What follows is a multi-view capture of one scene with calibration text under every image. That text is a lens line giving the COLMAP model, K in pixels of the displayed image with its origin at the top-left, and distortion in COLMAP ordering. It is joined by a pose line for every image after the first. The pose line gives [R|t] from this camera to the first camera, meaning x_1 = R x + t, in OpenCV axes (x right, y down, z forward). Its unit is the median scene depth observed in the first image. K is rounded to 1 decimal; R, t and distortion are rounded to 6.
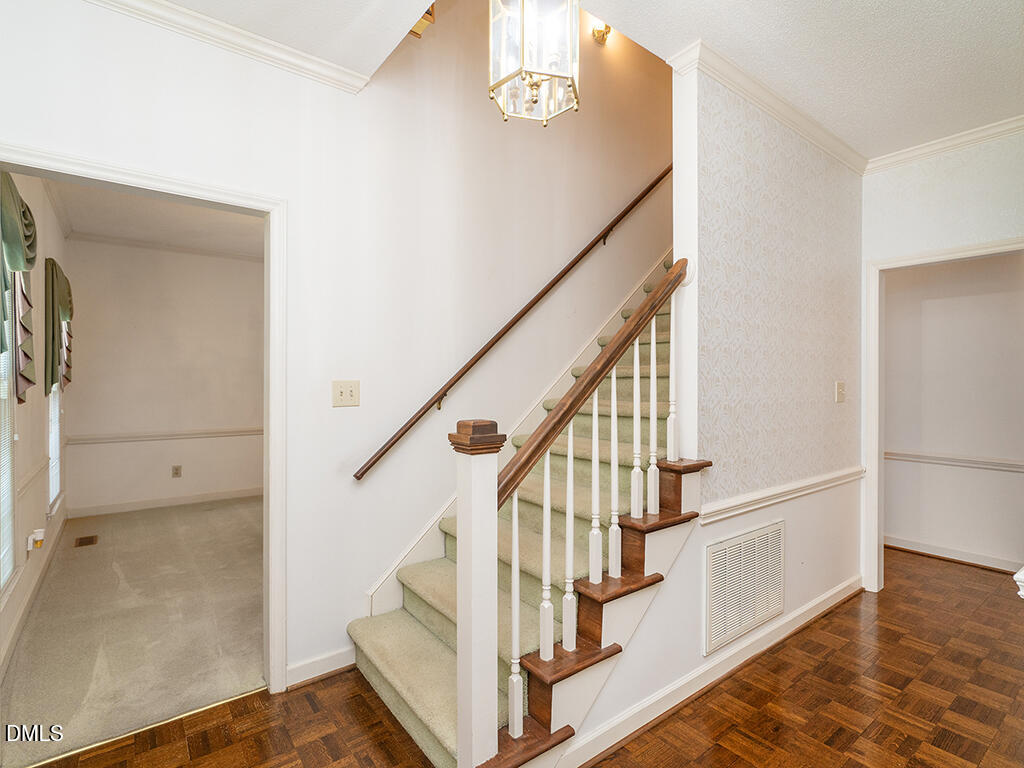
lens RADIAL K [[515.6, 0, 511.8], [0, 515.6, 383.1], [0, 0, 1]] dist [0.000814, -0.000259]
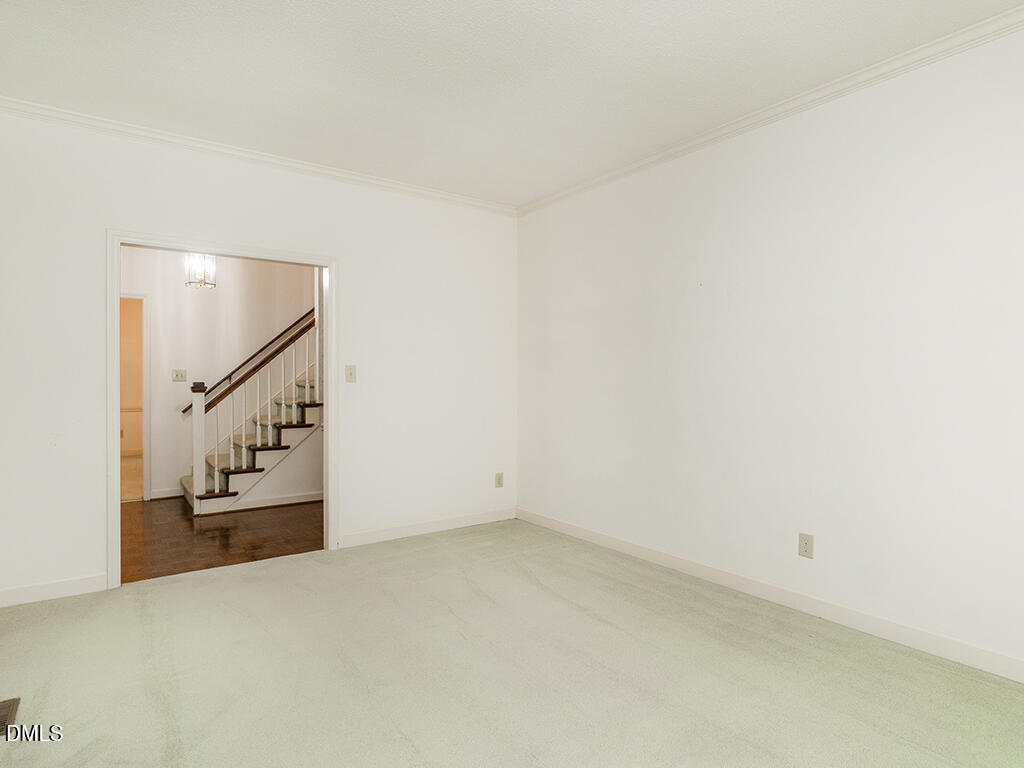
lens RADIAL K [[600.2, 0, 513.0], [0, 600.2, 378.9], [0, 0, 1]] dist [-0.002306, 0.000191]
pose [[0.999974, -0.003994, -0.005962, 1.266254], [0.003963, 0.999979, -0.005100, 0.054612], [0.005982, 0.005076, 0.999969, -1.778497]]
